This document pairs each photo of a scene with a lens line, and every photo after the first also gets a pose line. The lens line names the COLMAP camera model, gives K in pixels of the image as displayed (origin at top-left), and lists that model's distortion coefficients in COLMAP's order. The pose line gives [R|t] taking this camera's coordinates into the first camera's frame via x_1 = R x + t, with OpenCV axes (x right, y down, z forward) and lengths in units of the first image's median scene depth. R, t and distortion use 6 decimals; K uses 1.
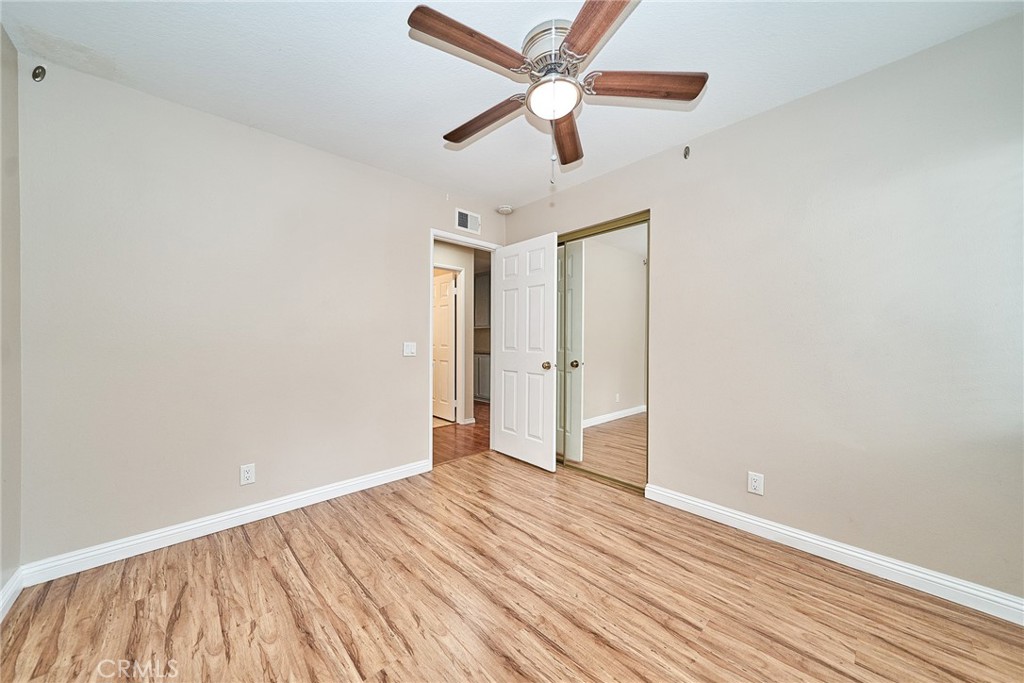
lens RADIAL K [[373.1, 0, 512.0], [0, 373.1, 341.5], [0, 0, 1]] dist [-0.000153, -0.000167]
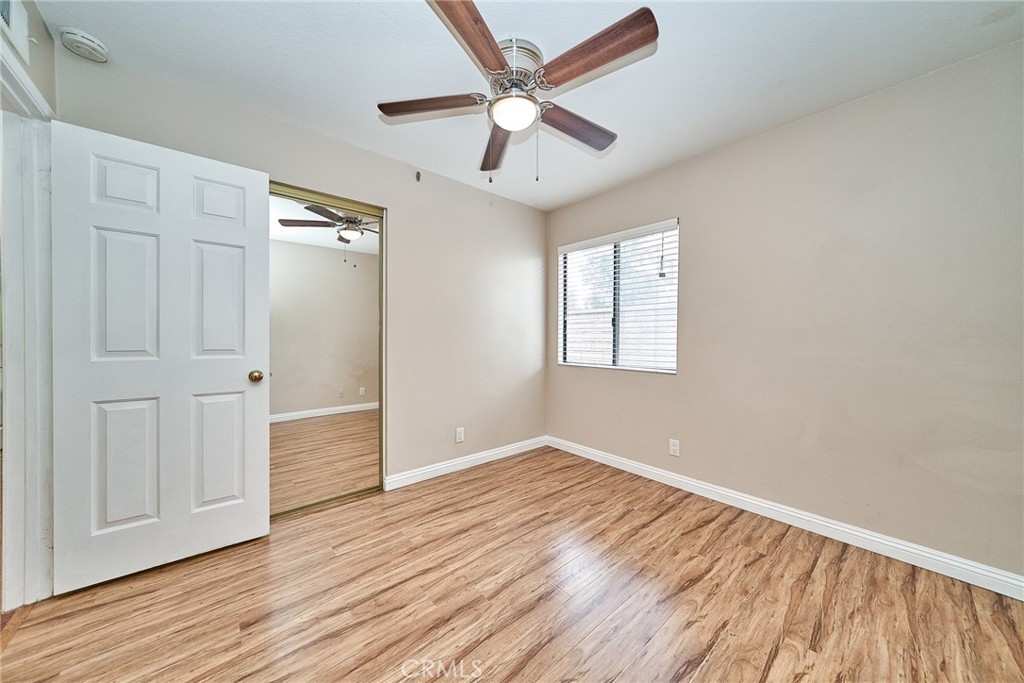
lens RADIAL K [[348.2, 0, 510.6], [0, 348.2, 344.4], [0, 0, 1]] dist [0.000438, -0.000070]
pose [[0.016476, -0.021678, 0.999629, -0.704021], [-0.000127, 0.999765, 0.021683, -0.005659], [-0.999864, -0.000485, 0.016470, 0.781129]]
